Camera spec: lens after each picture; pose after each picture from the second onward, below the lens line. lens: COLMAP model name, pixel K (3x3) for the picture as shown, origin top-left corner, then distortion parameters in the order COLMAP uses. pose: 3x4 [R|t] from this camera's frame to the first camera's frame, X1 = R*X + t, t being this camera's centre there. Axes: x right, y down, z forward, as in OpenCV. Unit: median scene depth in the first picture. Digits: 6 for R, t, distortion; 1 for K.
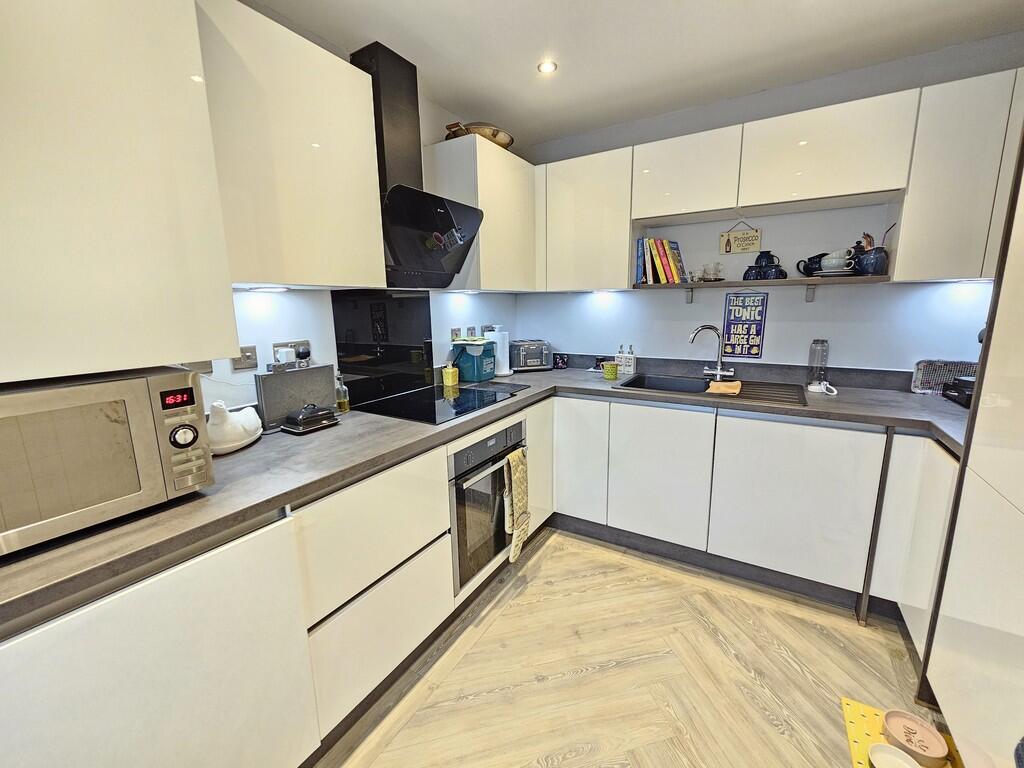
lens RADIAL K [[421.5, 0, 512.0], [0, 421.5, 384.0], [0, 0, 1]] dist [0.000372, 0.000118]
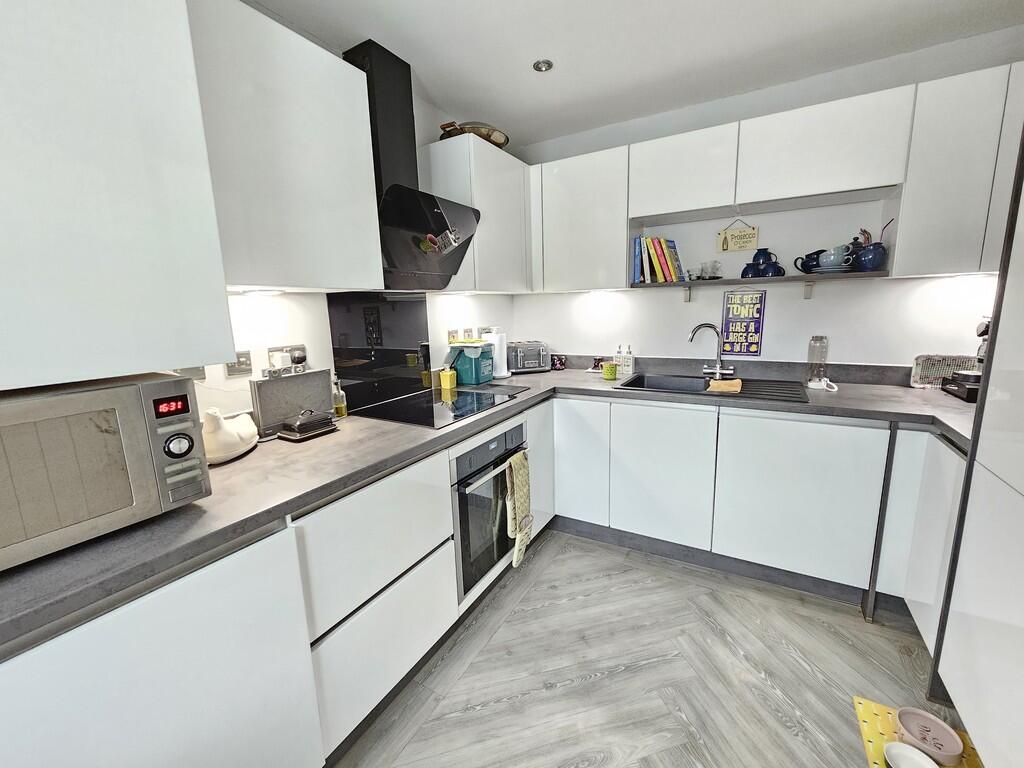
lens RADIAL K [[421.5, 0, 512.0], [0, 421.5, 384.0], [0, 0, 1]] dist [0.000372, 0.000118]
pose [[0.999681, -0.017211, 0.018467, -0.020921], [0.017322, 0.999833, -0.005874, 0.001537], [-0.018363, 0.006192, 0.999812, 0.016419]]
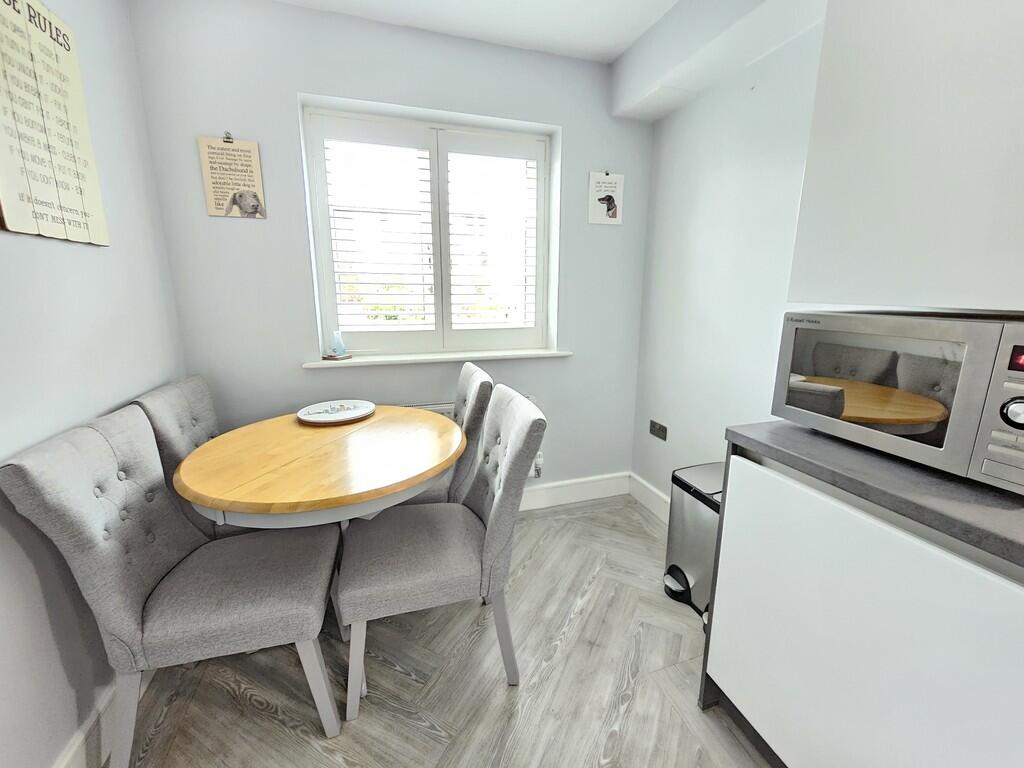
lens RADIAL K [[421.5, 0, 512.0], [0, 421.5, 384.0], [0, 0, 1]] dist [0.000372, 0.000118]
pose [[-0.657582, 0.176514, -0.732413, 0.180595], [-0.129781, 0.931092, 0.340917, -0.031347], [0.742121, 0.319234, -0.589361, 0.422137]]
